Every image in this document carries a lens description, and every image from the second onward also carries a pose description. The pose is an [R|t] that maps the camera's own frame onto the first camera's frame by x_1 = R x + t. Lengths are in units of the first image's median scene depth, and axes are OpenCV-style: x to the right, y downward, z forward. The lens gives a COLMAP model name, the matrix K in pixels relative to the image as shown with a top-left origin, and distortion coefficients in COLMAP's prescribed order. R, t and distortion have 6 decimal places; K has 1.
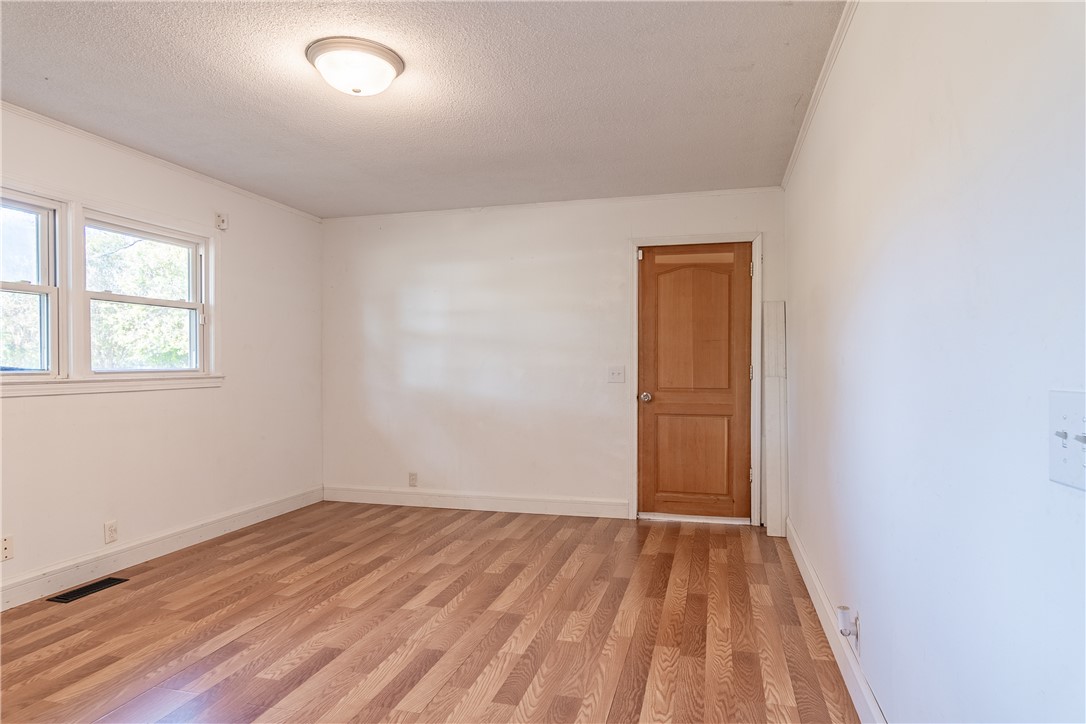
lens RADIAL K [[642.3, 0, 542.4], [0, 642.3, 364.8], [0, 0, 1]] dist [-0.001907, 0.004314]
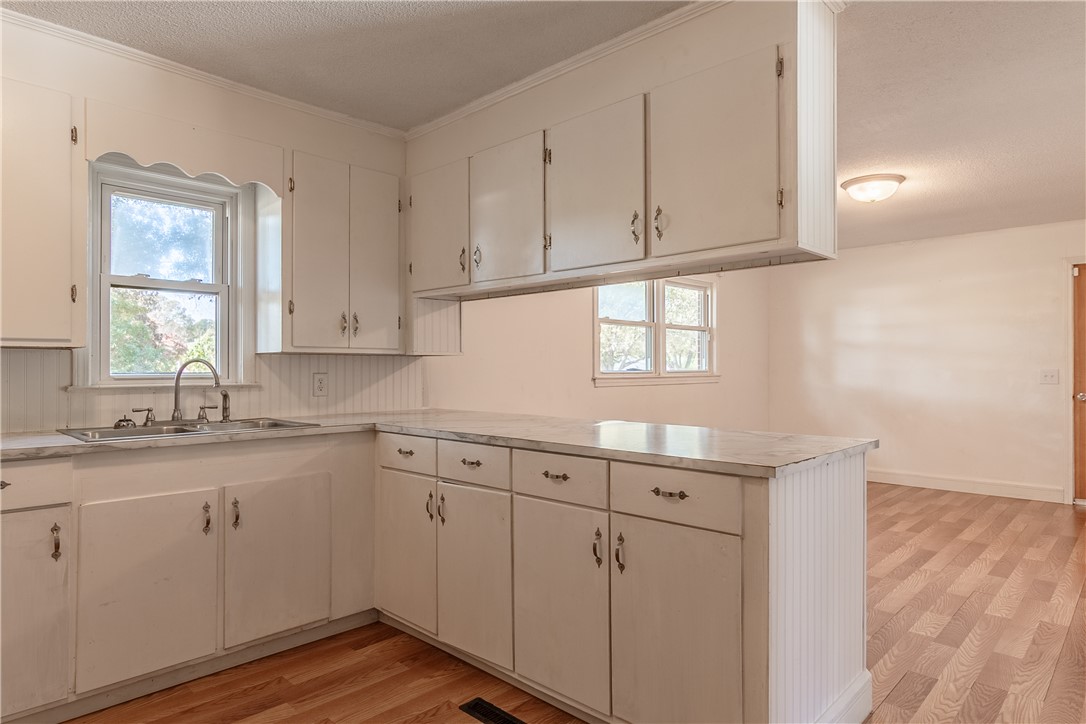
lens RADIAL K [[642.3, 0, 544.1], [0, 642.3, 362.3], [0, 0, 1]] dist [-0.001907, 0.004314]
pose [[0.878854, -0.001577, -0.477087, -0.149095], [-0.002336, 0.999968, -0.007609, -0.000026], [0.477084, 0.007802, 0.878823, -0.504310]]
